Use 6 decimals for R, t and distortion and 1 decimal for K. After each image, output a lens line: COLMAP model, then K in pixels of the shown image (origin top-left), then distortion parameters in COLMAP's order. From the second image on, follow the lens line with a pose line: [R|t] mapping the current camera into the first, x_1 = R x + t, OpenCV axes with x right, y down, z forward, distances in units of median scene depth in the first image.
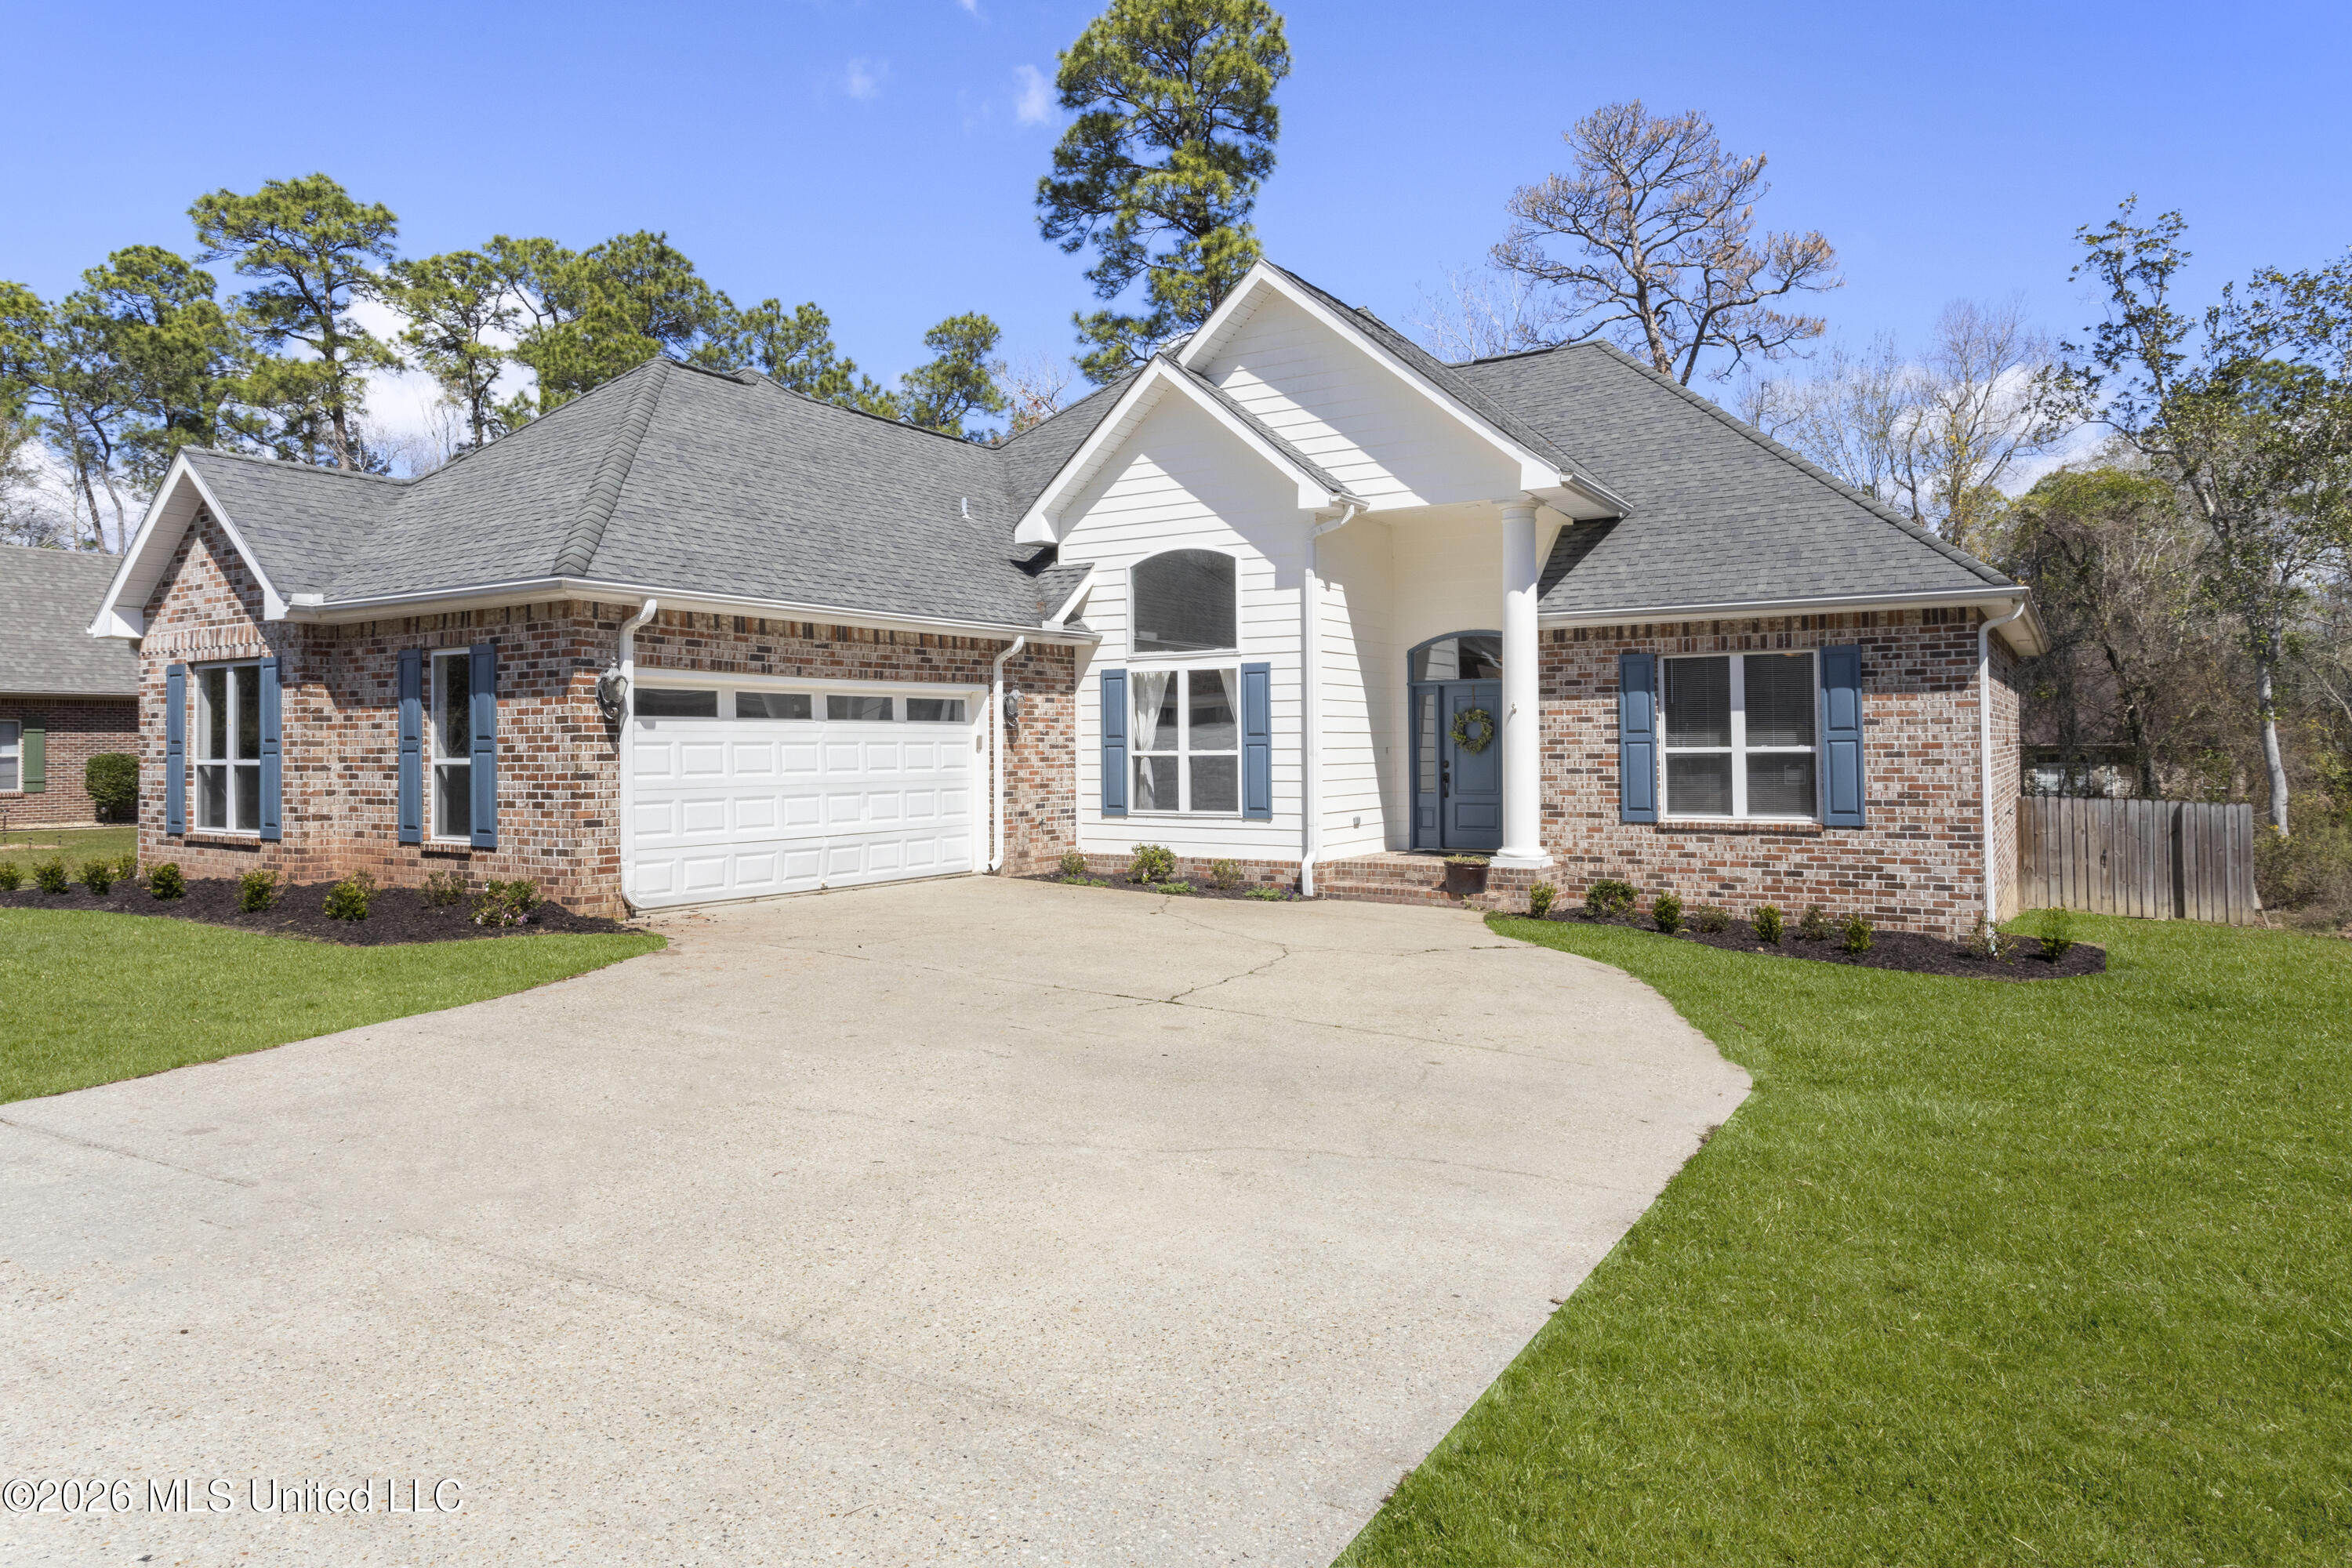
lens RADIAL K [[1471.1, 0, 1175.0], [0, 1471.1, 777.2], [0, 0, 1]] dist [-0.006081, 0.007021]
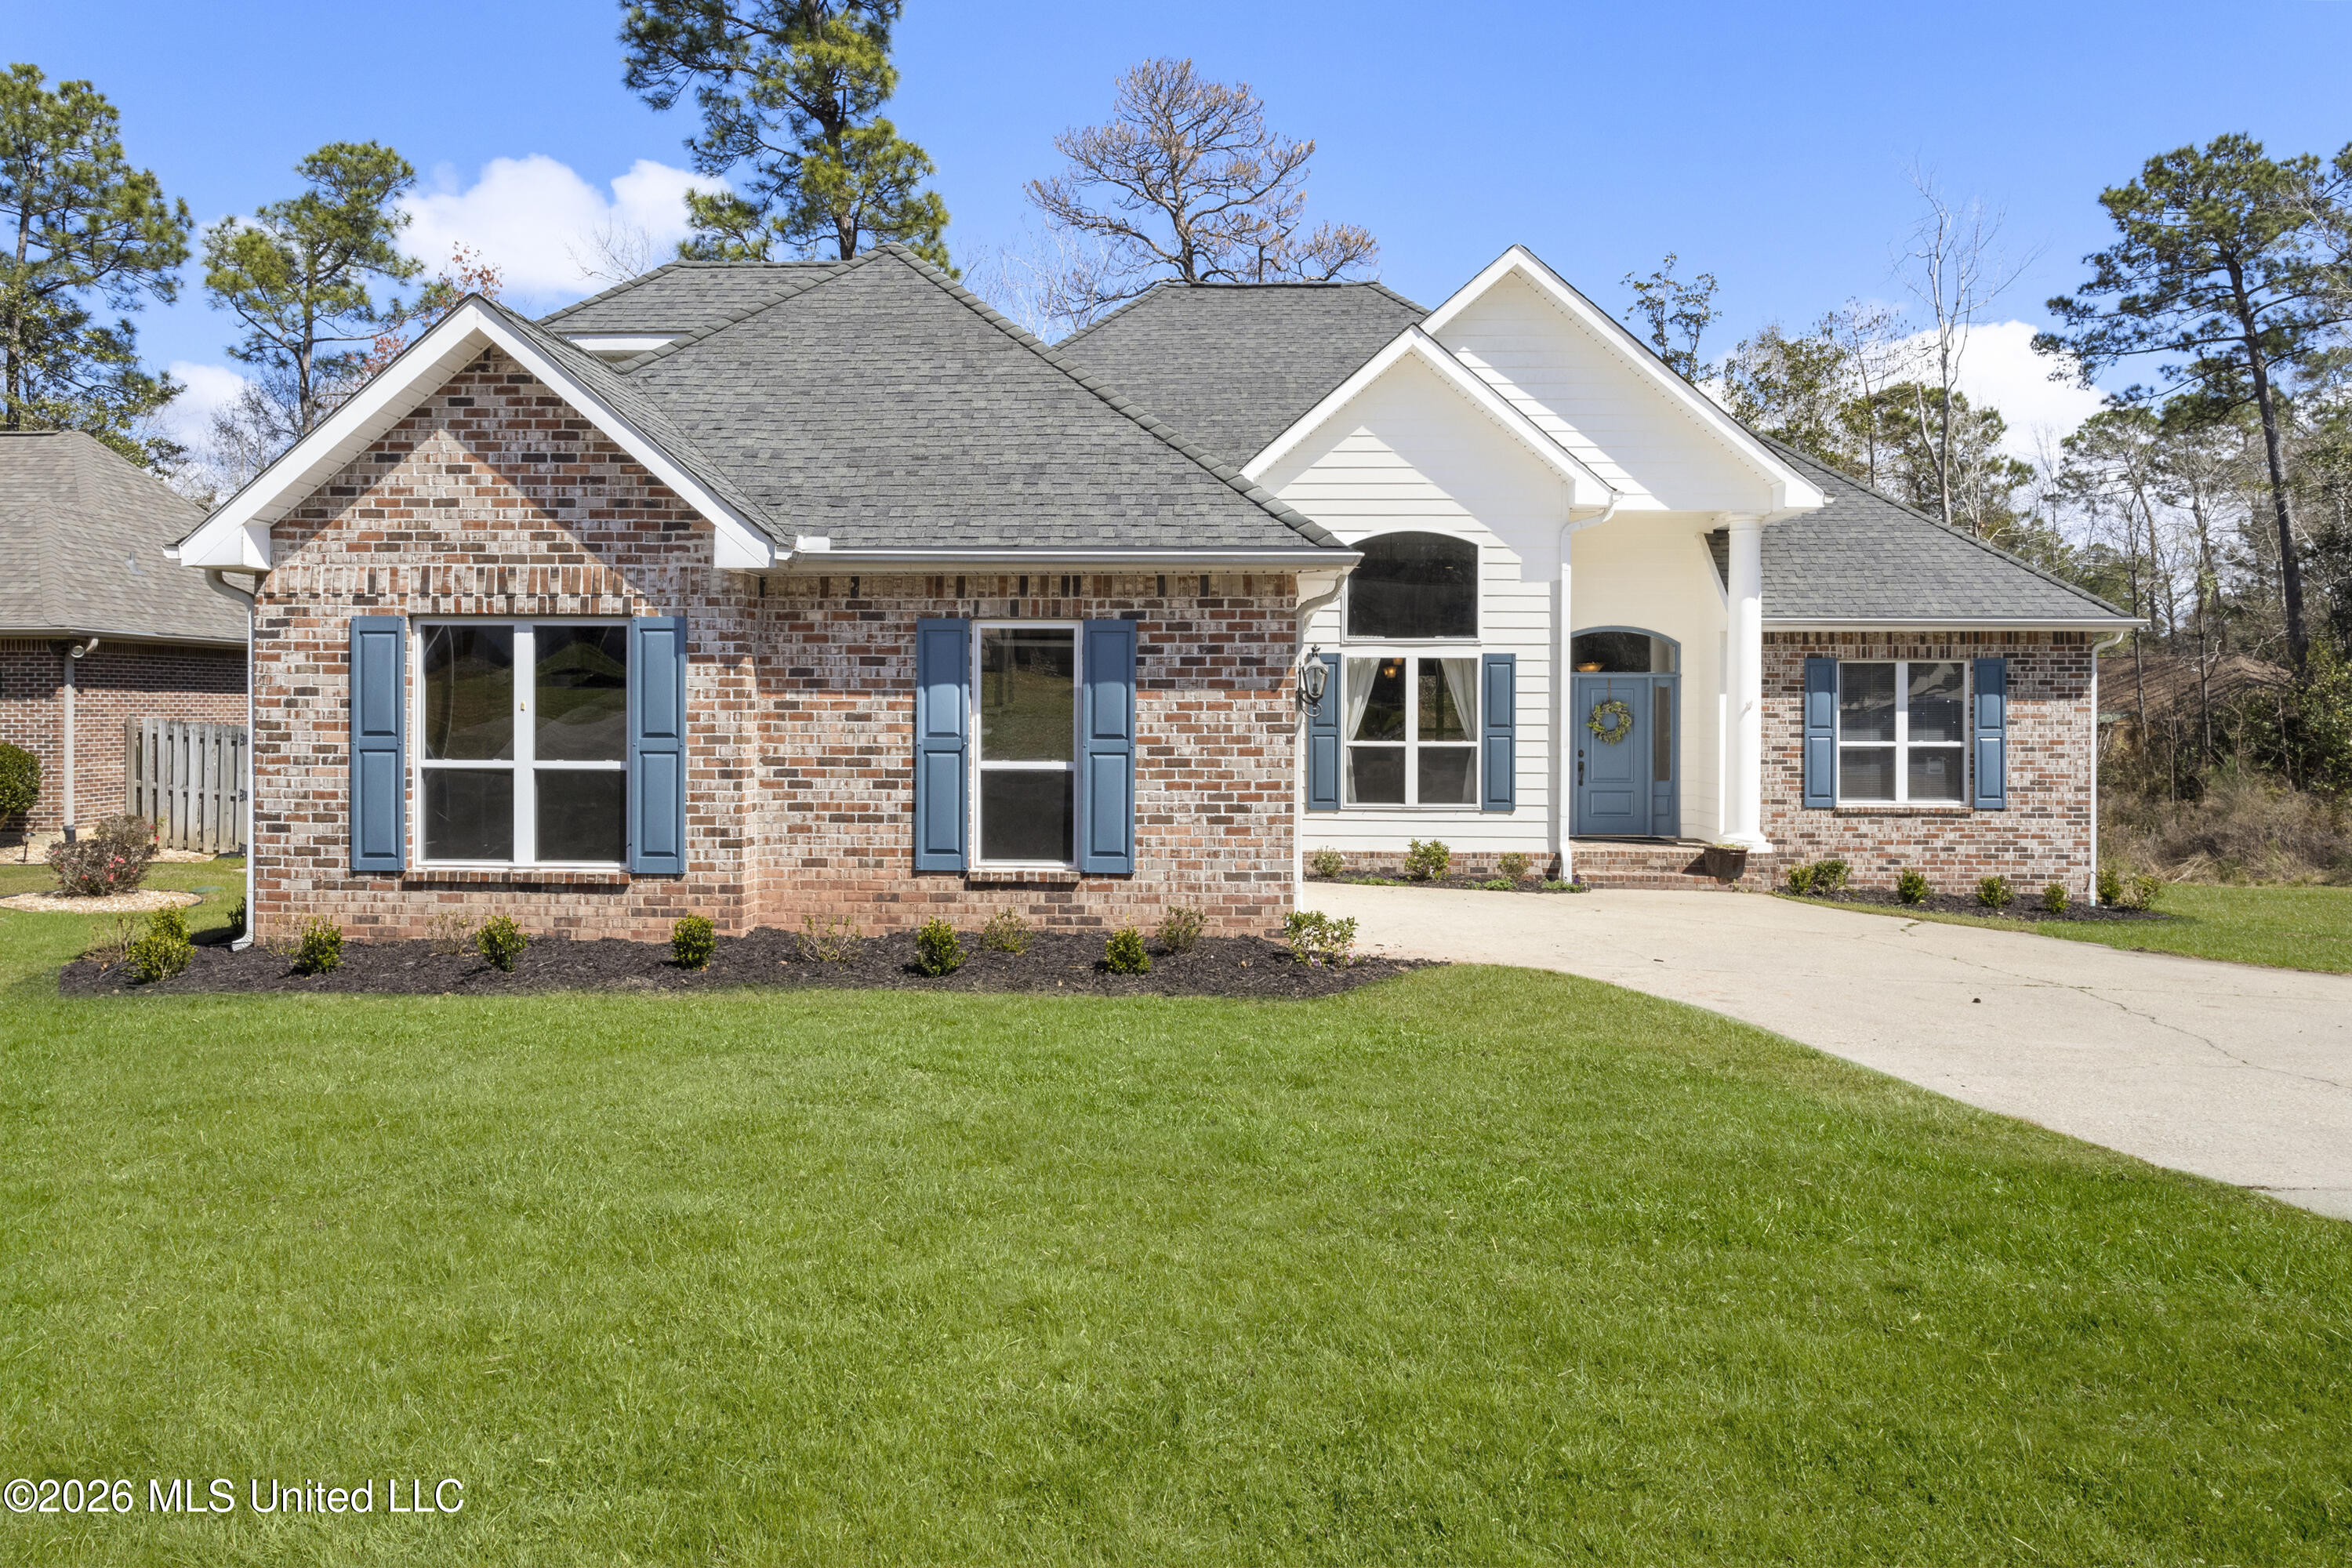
lens RADIAL K [[1627.3, 0, 1176.1], [0, 1627.3, 779.9], [0, 0, 1]] dist [-0.001448, -0.002668]
pose [[0.857402, -0.012199, 0.514502, -0.761761], [-0.000618, 0.999694, 0.024733, -0.021526], [-0.514646, -0.021524, 0.857132, 0.189197]]
